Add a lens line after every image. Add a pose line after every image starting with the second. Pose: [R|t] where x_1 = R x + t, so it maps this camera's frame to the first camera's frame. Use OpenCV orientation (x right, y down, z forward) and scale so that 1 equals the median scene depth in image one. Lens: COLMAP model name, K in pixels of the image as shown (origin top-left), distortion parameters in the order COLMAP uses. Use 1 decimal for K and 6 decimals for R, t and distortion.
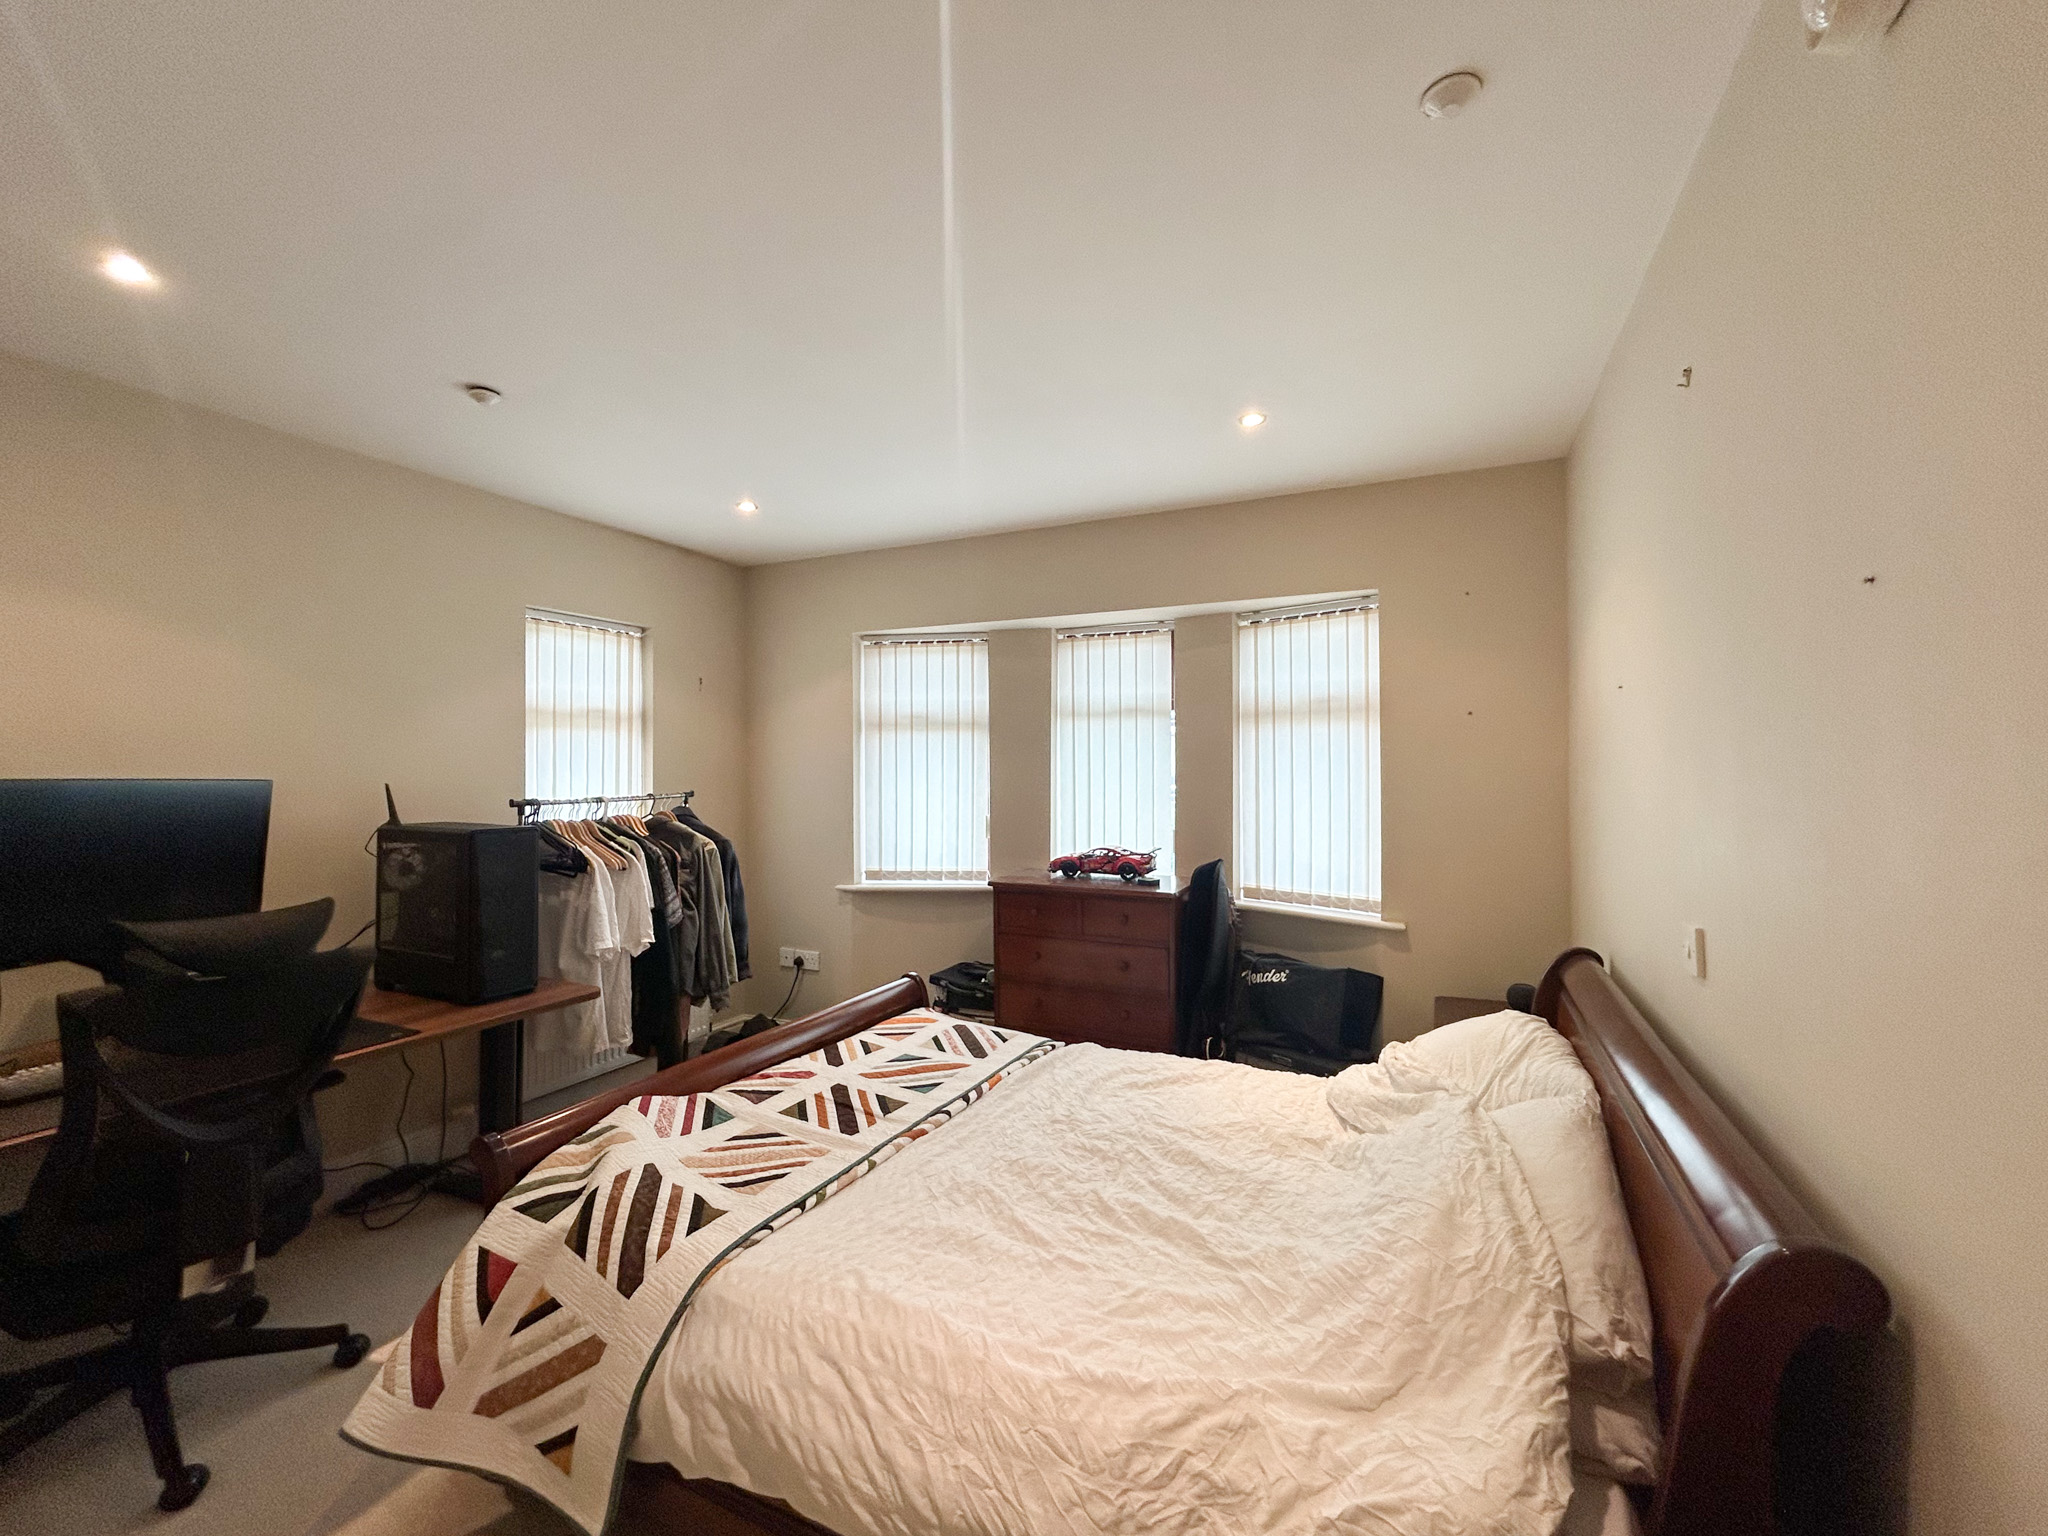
lens RADIAL K [[837.1, 0, 1032.7], [0, 837.1, 760.2], [0, 0, 1]] dist [-0.000144, 0.001447]
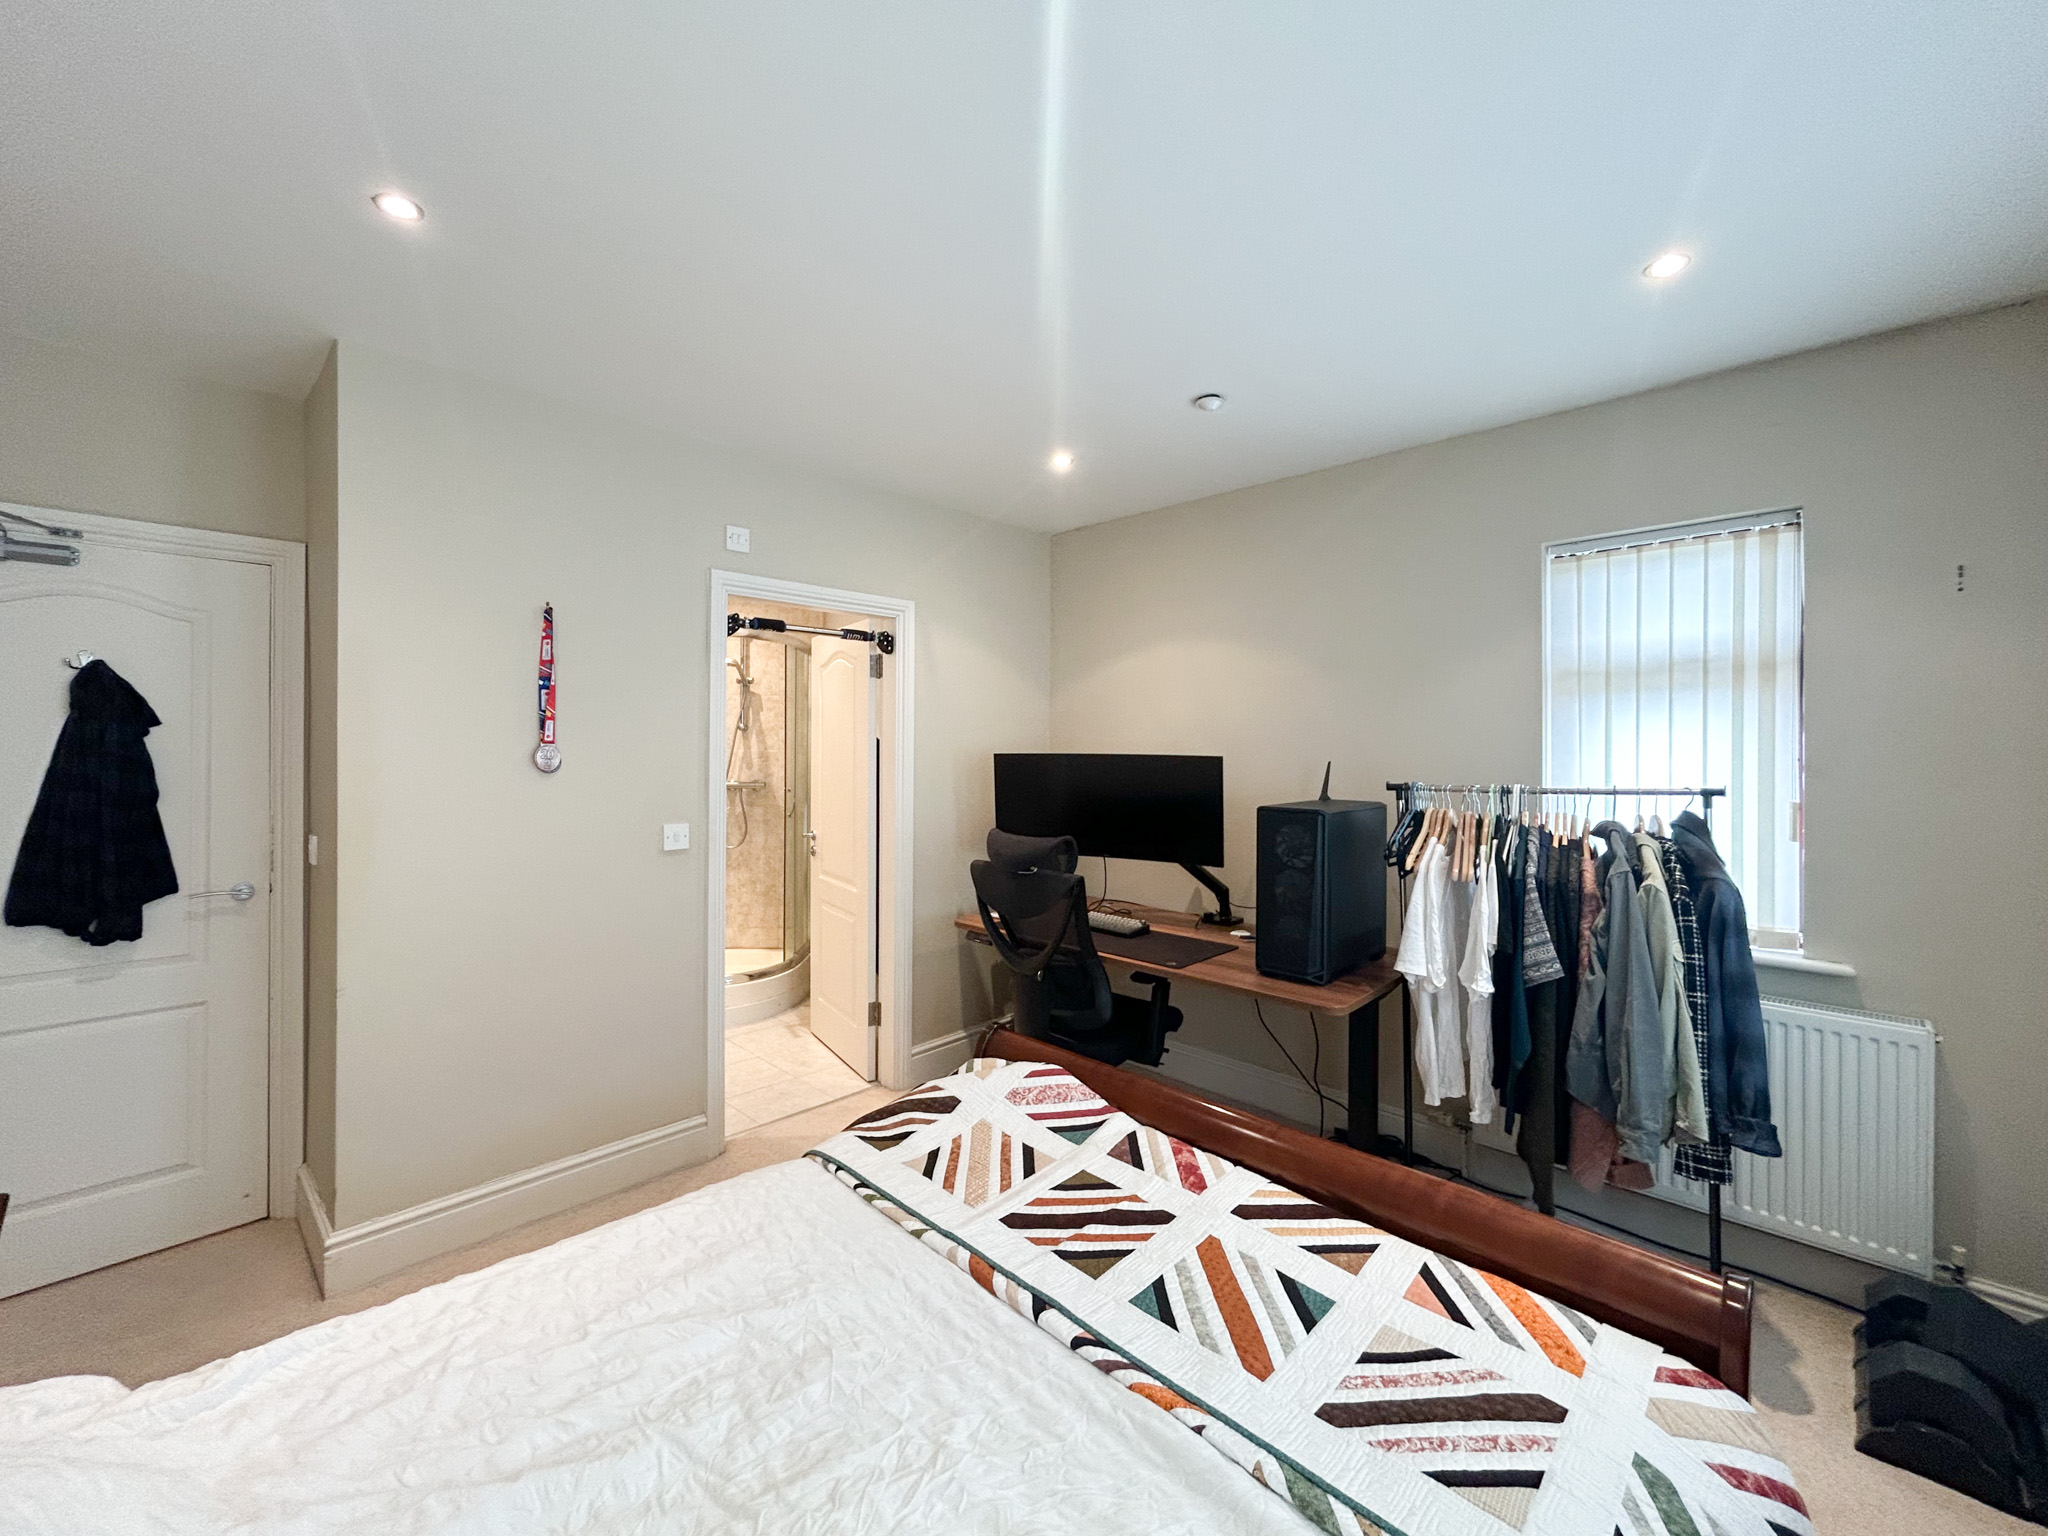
lens RADIAL K [[837.1, 0, 1015.9], [0, 837.1, 758.7], [0, 0, 1]] dist [-0.000144, 0.001447]
pose [[-0.327324, 0.003283, -0.944907, 0.398953], [0.004242, 0.999989, 0.002005, 0.020435], [0.944903, -0.003352, -0.327334, 1.009223]]
